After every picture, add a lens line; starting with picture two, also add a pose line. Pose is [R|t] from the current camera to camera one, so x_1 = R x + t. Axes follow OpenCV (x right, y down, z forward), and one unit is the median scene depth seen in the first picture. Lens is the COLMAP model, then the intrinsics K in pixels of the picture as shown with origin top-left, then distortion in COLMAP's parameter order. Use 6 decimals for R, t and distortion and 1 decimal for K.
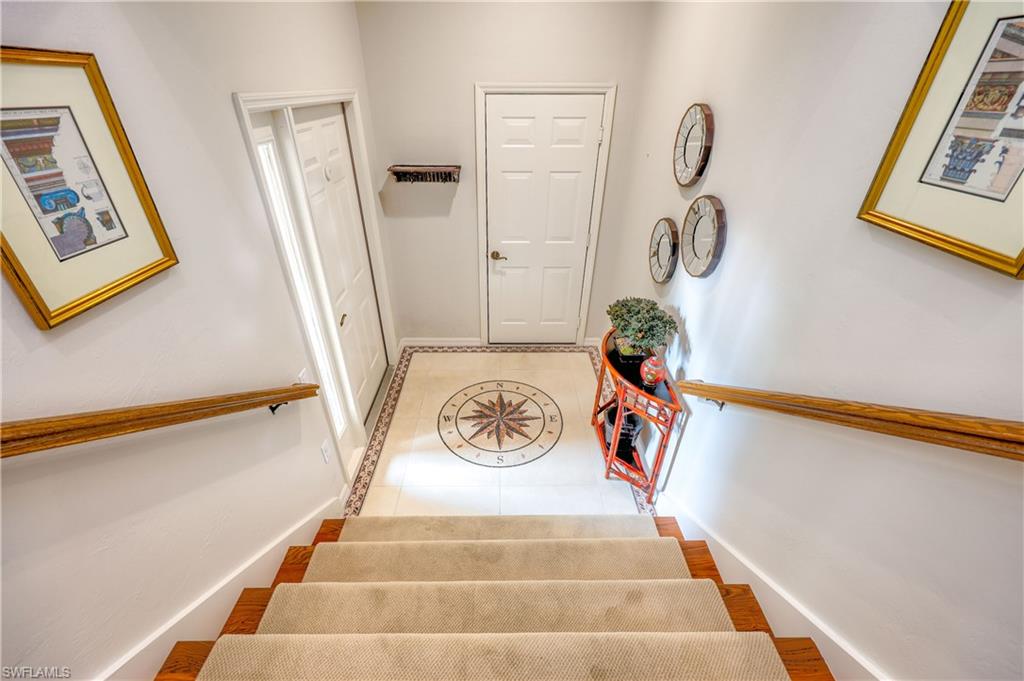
lens RADIAL K [[417.5, 0, 510.0], [0, 417.5, 343.0], [0, 0, 1]] dist [0.001183, 0.000366]
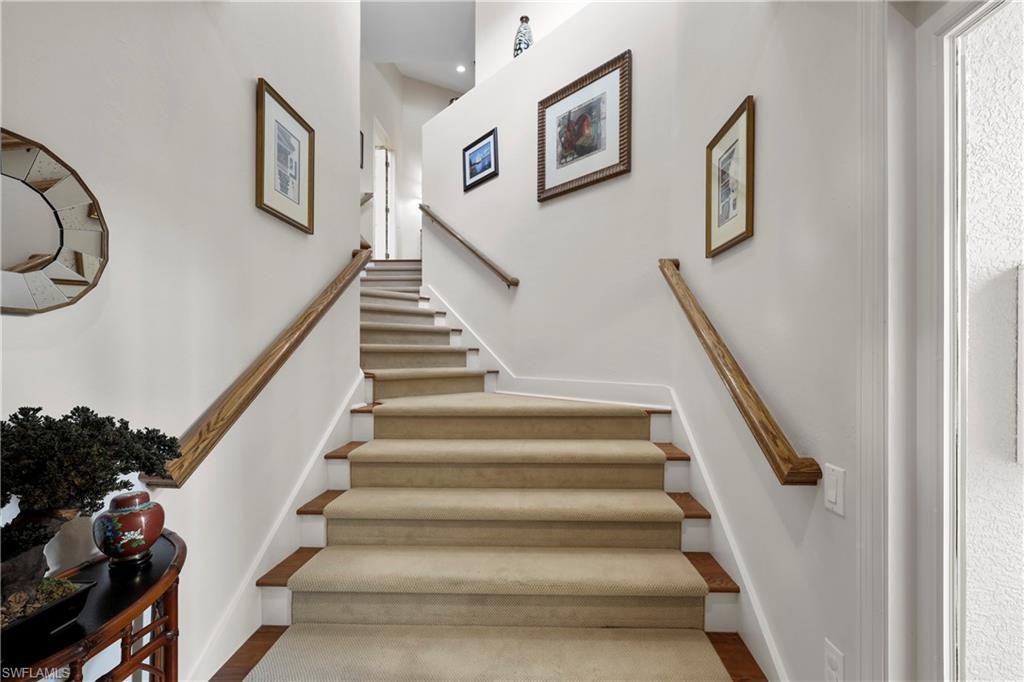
lens RADIAL K [[417.5, 0, 510.0], [0, 417.5, 343.5], [0, 0, 1]] dist [0.001183, 0.000366]
pose [[-0.999341, -0.003579, 0.036119, -0.134647], [0.016272, 0.845344, 0.533974, -0.856944], [-0.032444, 0.534210, -0.844729, 3.168182]]
